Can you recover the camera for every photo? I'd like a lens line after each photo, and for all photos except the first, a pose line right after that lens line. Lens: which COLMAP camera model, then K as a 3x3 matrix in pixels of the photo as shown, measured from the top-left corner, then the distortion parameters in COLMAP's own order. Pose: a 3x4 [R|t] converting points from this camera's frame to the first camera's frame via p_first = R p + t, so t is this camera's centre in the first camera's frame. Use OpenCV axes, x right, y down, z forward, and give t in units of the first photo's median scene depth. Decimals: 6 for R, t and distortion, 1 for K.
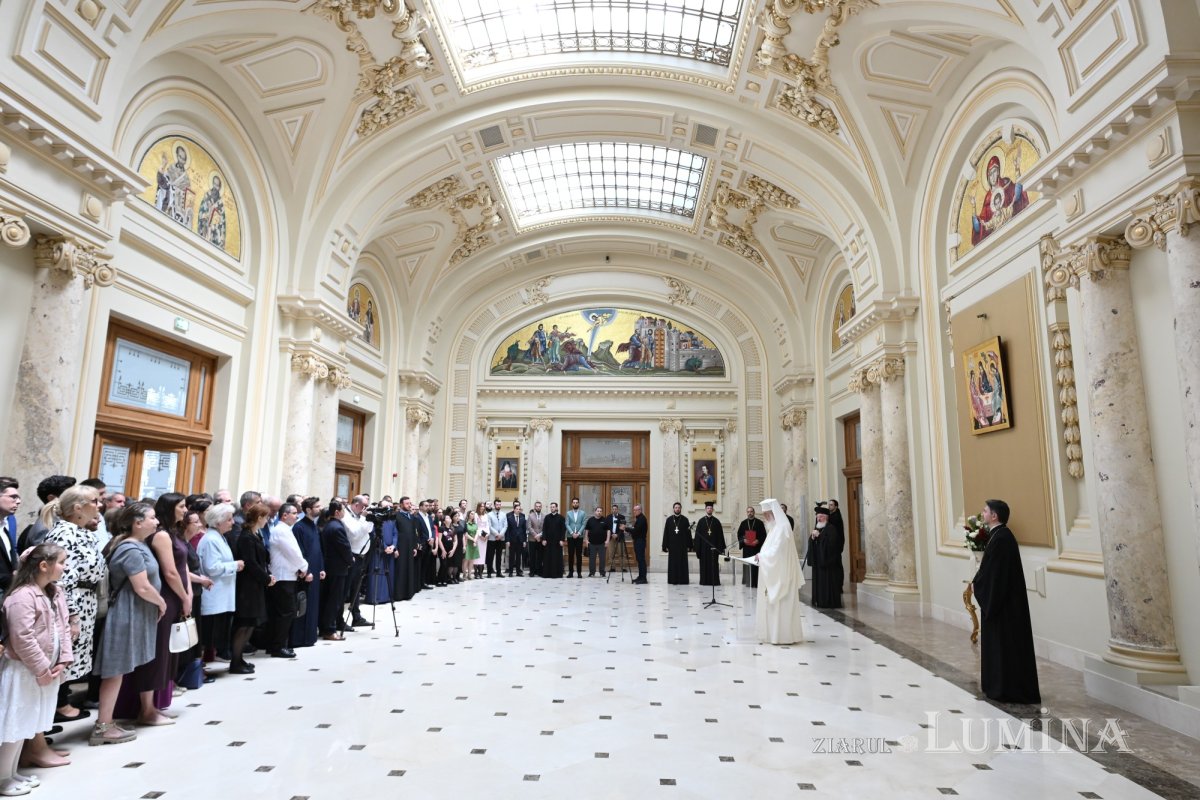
lens RADIAL K [[715.4, 0, 600.4], [0, 715.4, 376.2], [0, 0, 1]] dist [0.002173, -0.000057]
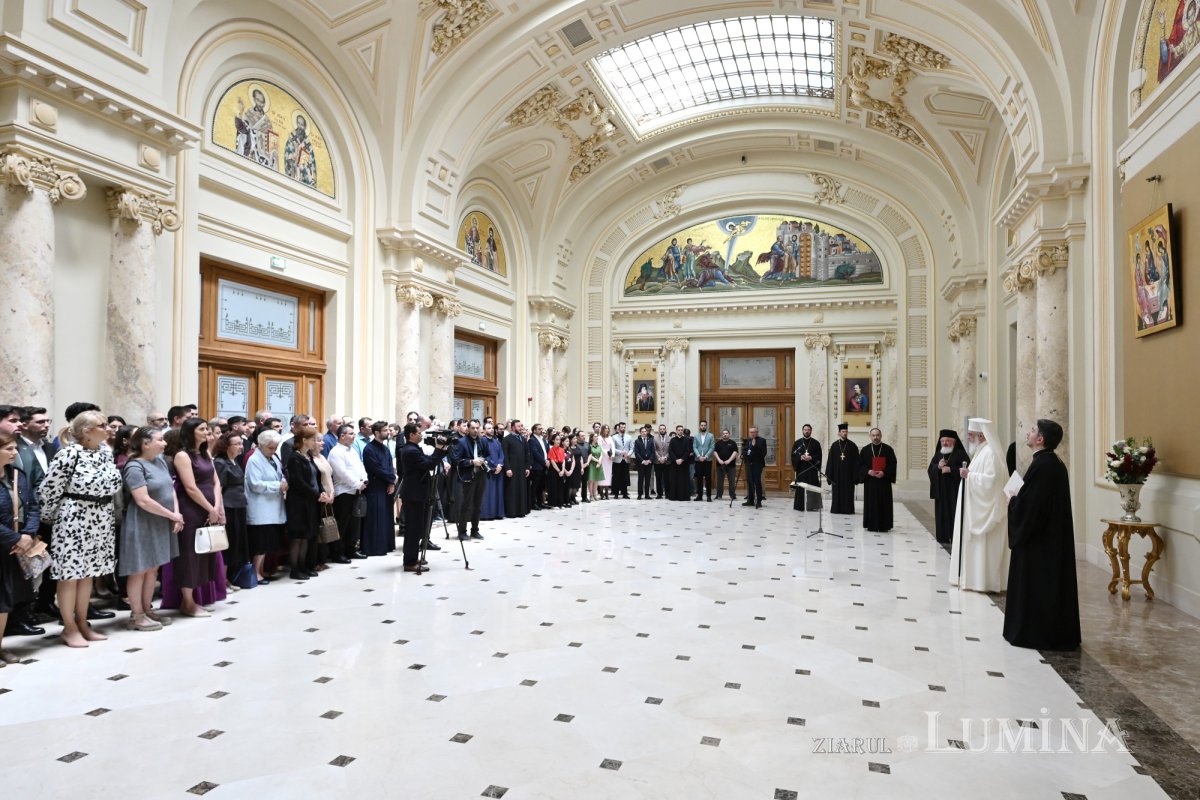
lens RADIAL K [[722.3, 0, 576.2], [0, 722.3, 403.2], [0, 0, 1]] dist [0.000420, 0.000028]
pose [[0.956587, -0.011298, -0.291228, 0.109599], [0.053052, 0.989304, 0.135878, 0.008818], [0.286578, -0.145429, 0.946955, 0.047621]]
